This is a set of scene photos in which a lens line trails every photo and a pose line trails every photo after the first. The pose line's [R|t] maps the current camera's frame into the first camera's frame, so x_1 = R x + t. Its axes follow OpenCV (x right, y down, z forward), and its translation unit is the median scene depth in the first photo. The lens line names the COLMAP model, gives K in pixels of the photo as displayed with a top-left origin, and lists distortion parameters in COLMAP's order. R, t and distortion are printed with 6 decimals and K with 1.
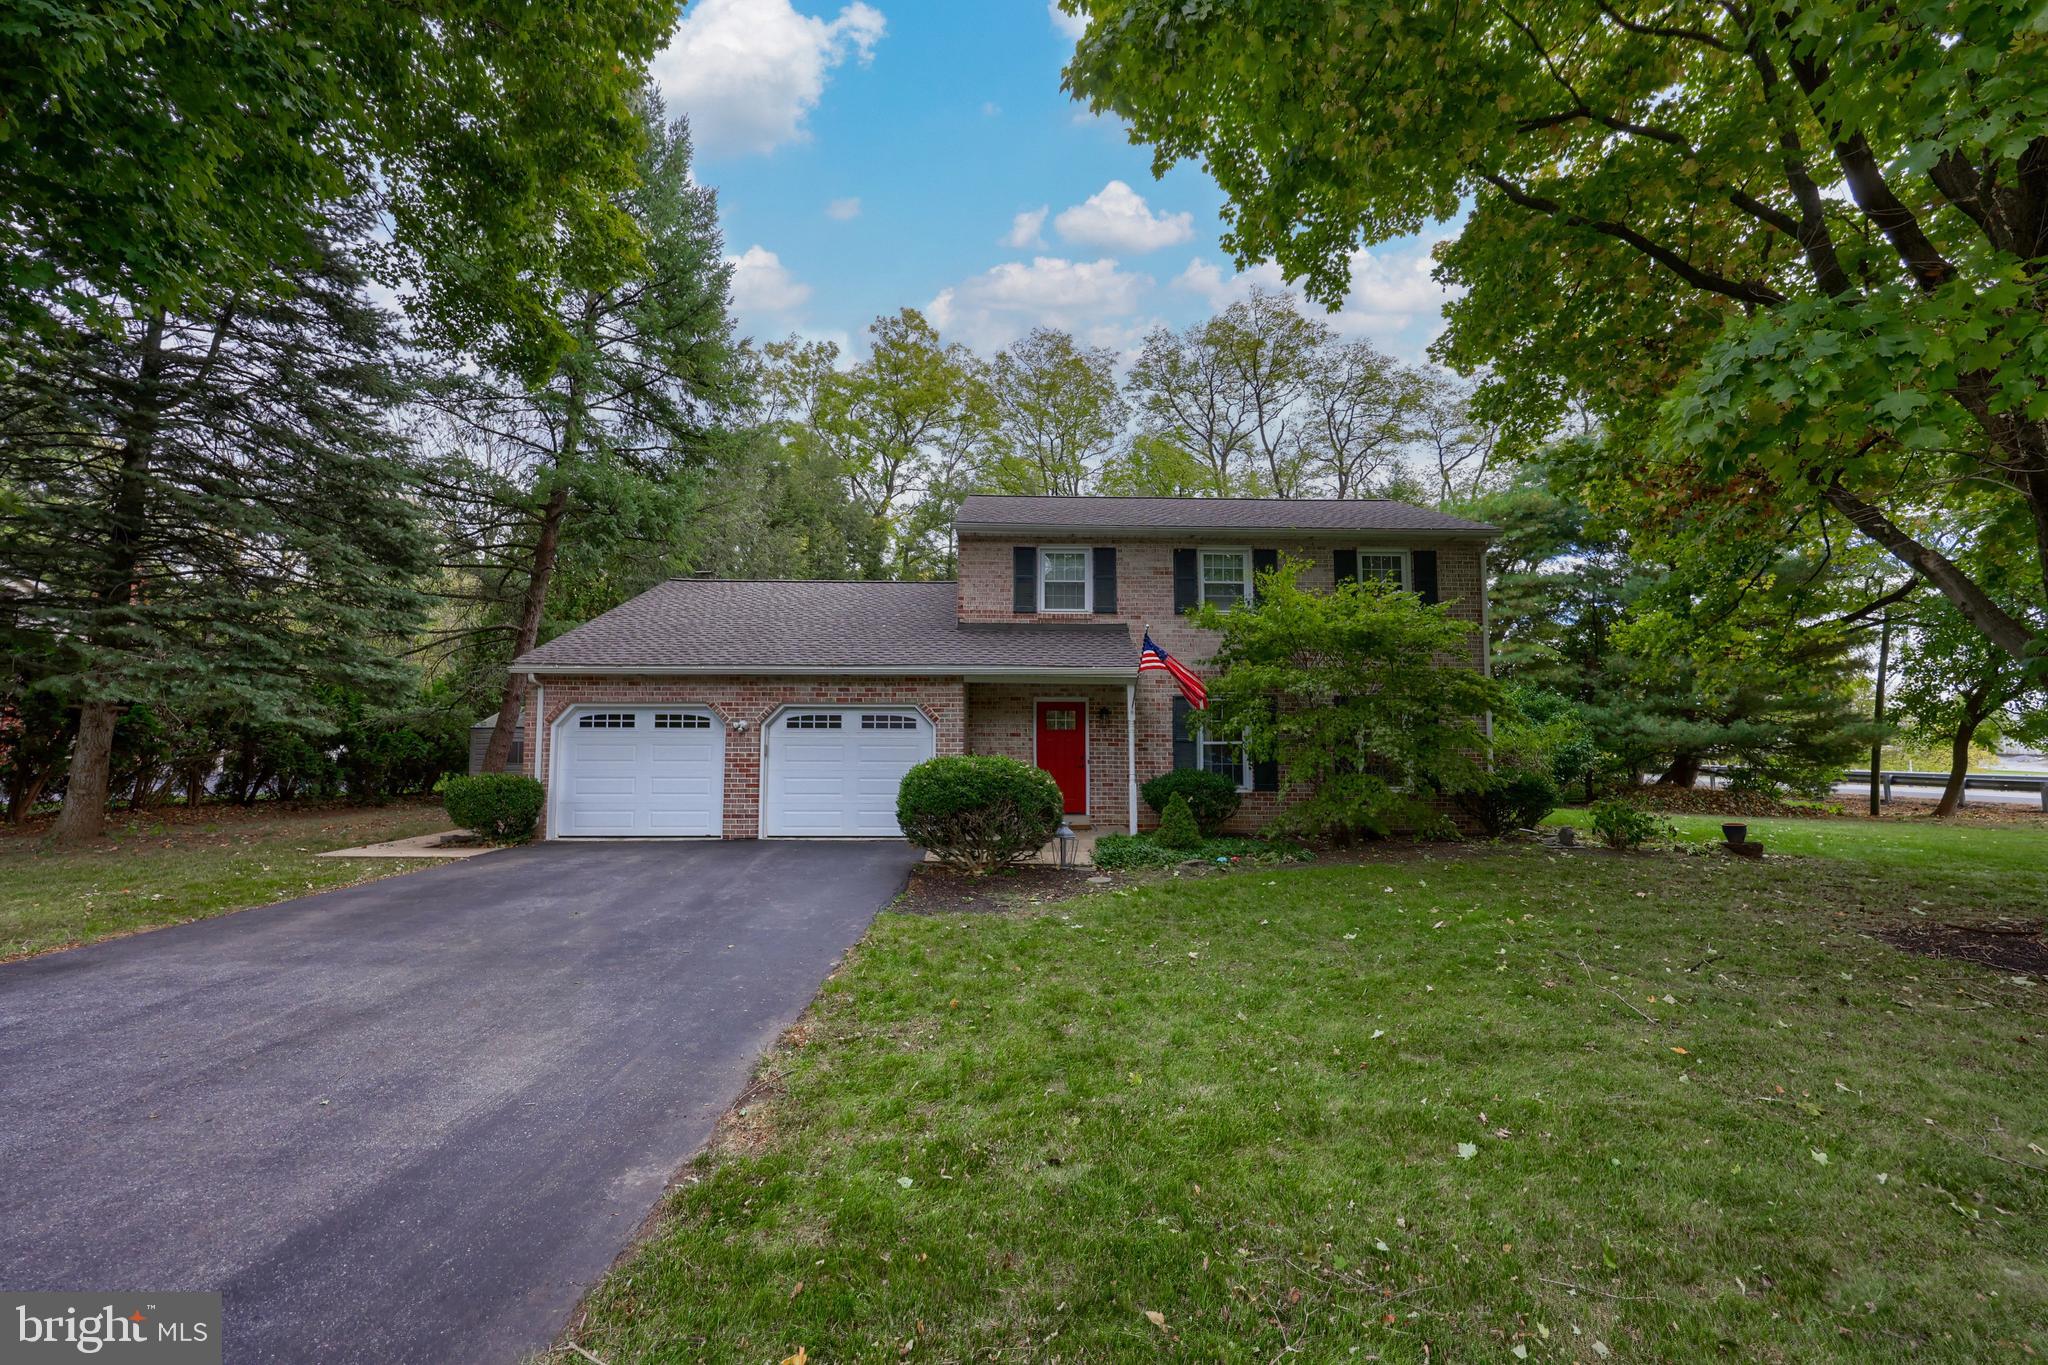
lens RADIAL K [[772.5, 0, 1057.8], [0, 772.5, 688.3], [0, 0, 1]] dist [-0.008967, 0.000133]
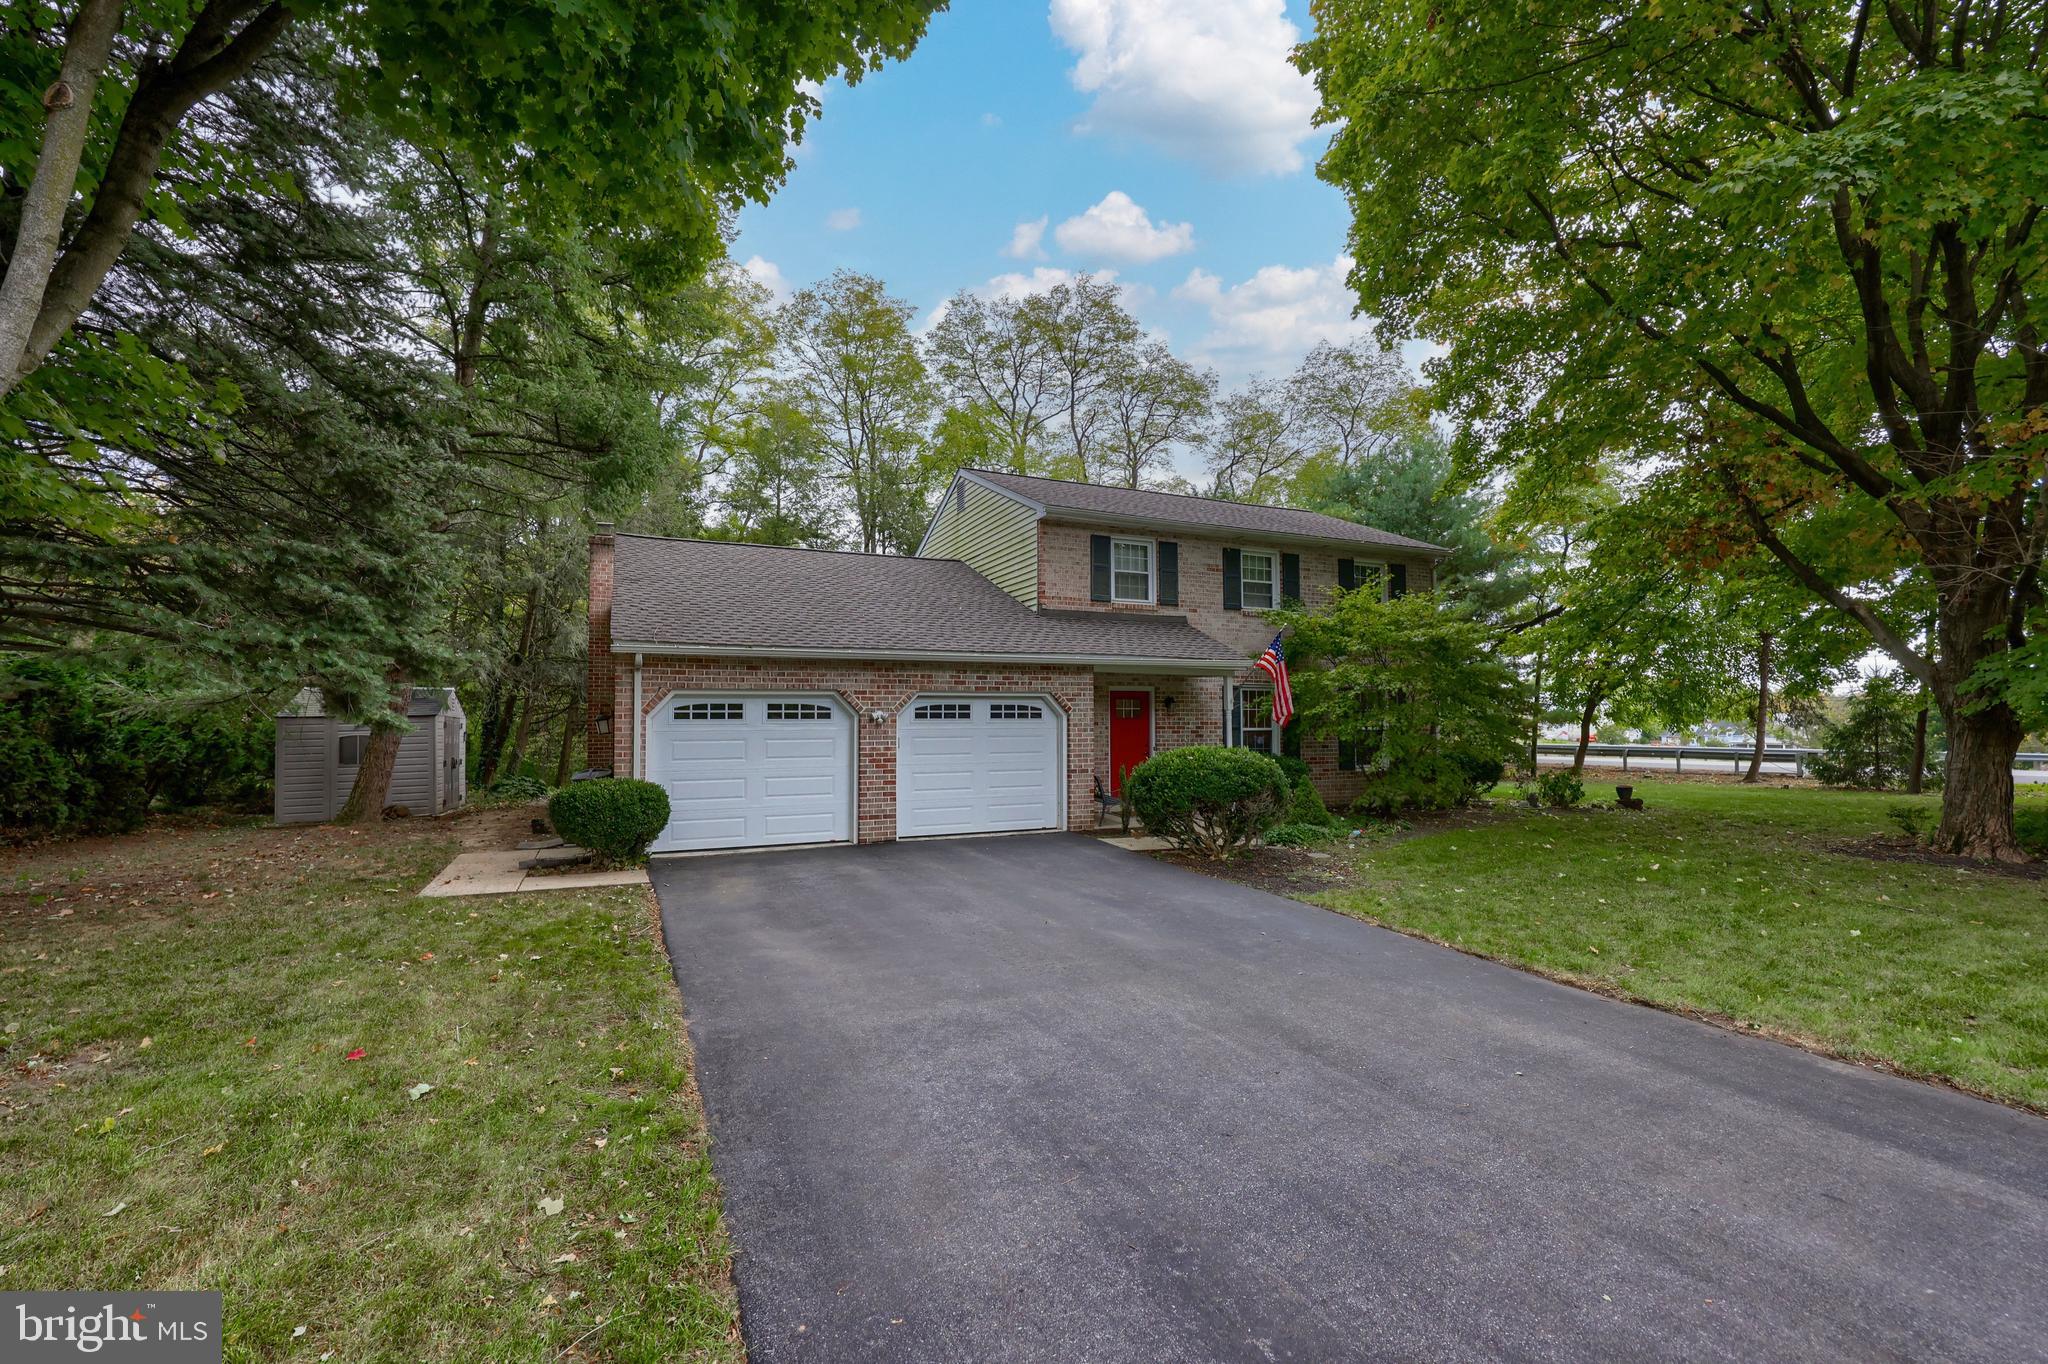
lens RADIAL K [[829.0, 0, 1011.6], [0, 829.0, 677.1], [0, 0, 1]] dist [-0.000122, 0.000011]
pose [[0.928870, 0.012759, 0.370185, -0.608223], [-0.018427, 0.999761, 0.011779, -0.011336], [-0.369946, -0.017762, 0.928883, 0.046453]]
